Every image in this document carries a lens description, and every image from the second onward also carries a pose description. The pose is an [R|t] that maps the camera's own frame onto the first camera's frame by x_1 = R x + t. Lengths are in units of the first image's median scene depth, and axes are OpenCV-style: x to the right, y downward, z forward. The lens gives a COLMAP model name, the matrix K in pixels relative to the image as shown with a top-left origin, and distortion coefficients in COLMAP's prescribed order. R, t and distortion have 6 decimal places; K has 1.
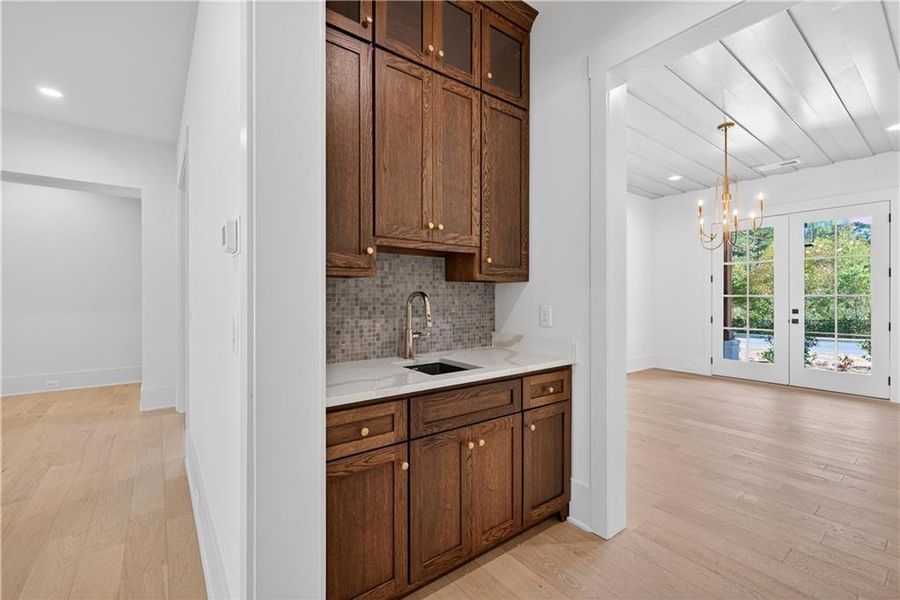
lens RADIAL K [[388.8, 0, 450.0], [0, 388.8, 300.0], [0, 0, 1]] dist [0.001173, 0.000015]
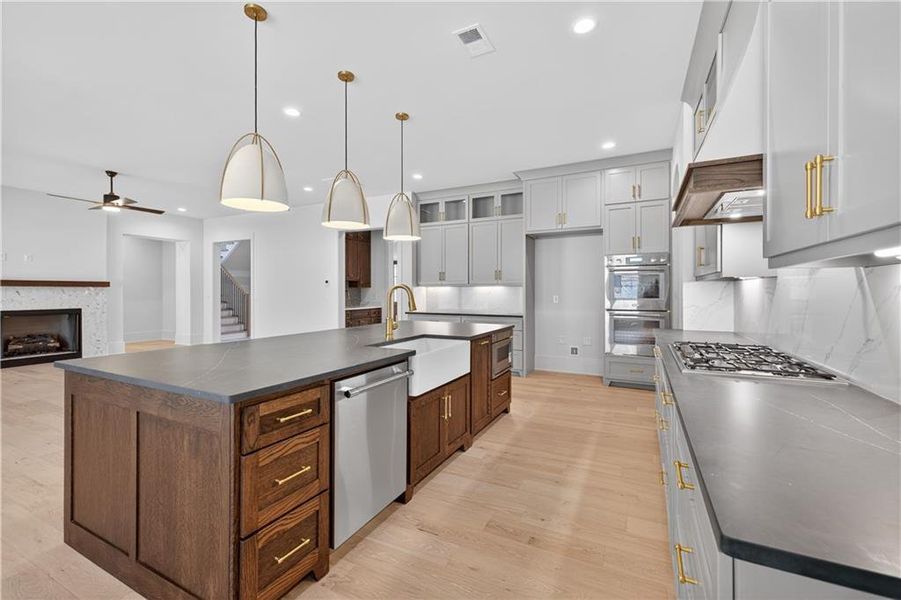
lens RADIAL K [[378.2, 0, 448.0], [0, 378.2, 292.1], [0, 0, 1]] dist [0.002084, -0.000061]
pose [[0.902637, -0.001102, 0.430402, -0.652393], [0.003067, 0.999988, -0.003870, 0.011567], [-0.430392, 0.004813, 0.902629, -2.448754]]
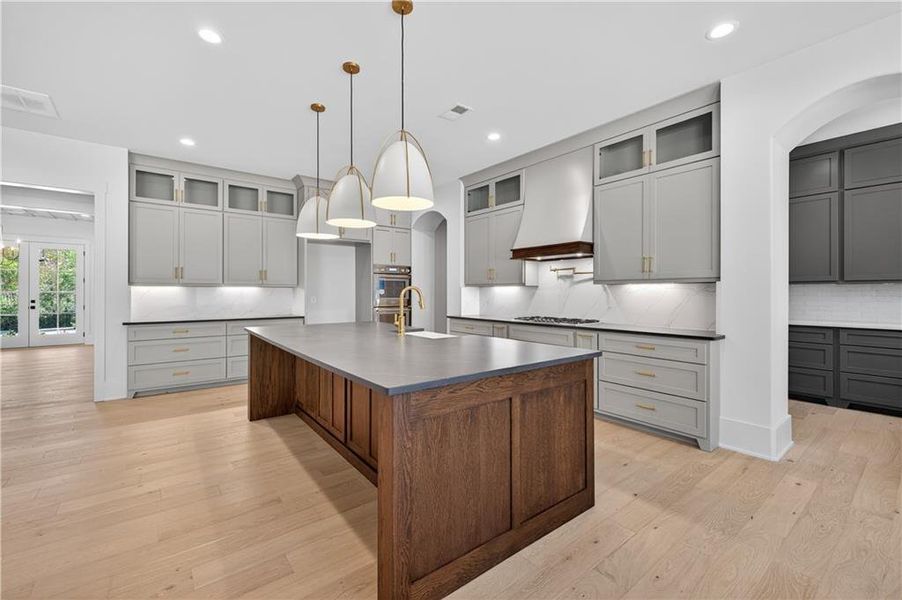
lens RADIAL K [[378.6, 0, 448.5], [0, 378.6, 292.1], [0, 0, 1]] dist [0.002084, -0.000061]
pose [[-0.009675, 0.002991, 0.999949, -1.532753], [0.006625, 0.999974, -0.002927, 0.009683], [-0.999931, 0.006597, -0.009695, -1.552662]]
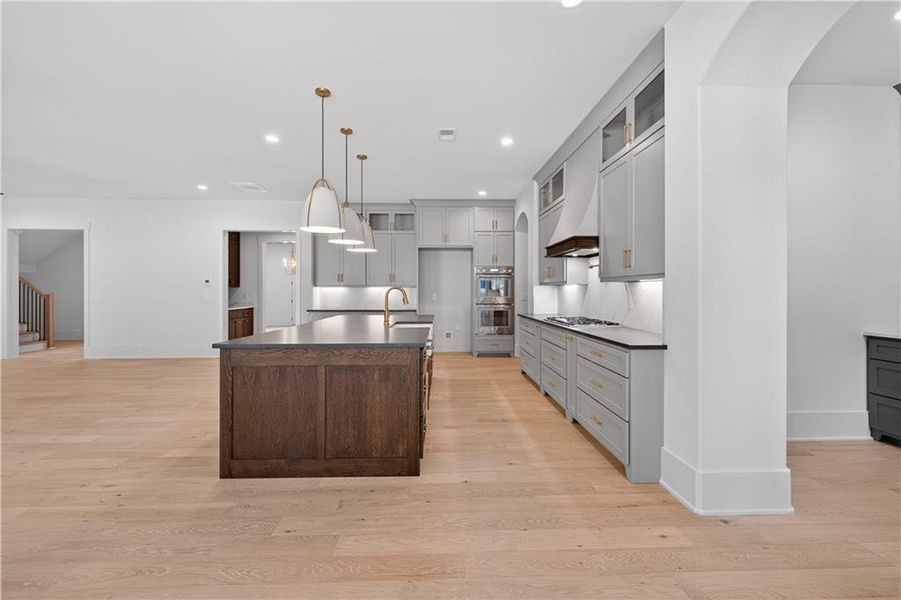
lens RADIAL K [[378.2, 0, 448.0], [0, 378.2, 292.1], [0, 0, 1]] dist [0.002084, -0.000061]
pose [[0.583822, -0.001495, 0.811881, -1.440654], [0.004862, 0.999987, -0.001656, 0.012923], [-0.811867, 0.004914, 0.583821, -2.510396]]
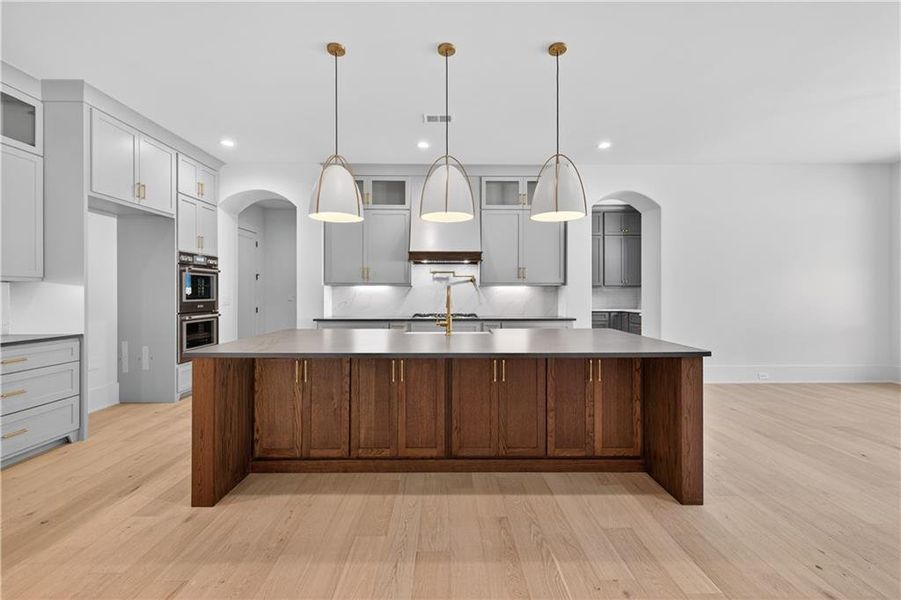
lens RADIAL K [[381.2, 0, 453.0], [0, 381.2, 291.0], [0, 0, 1]] dist [0.001533, 0.000096]
pose [[-0.806962, 0.004278, 0.590588, -1.059272], [0.005041, 0.999987, -0.000356, 0.005213], [-0.590582, 0.002690, -0.806973, -0.482441]]
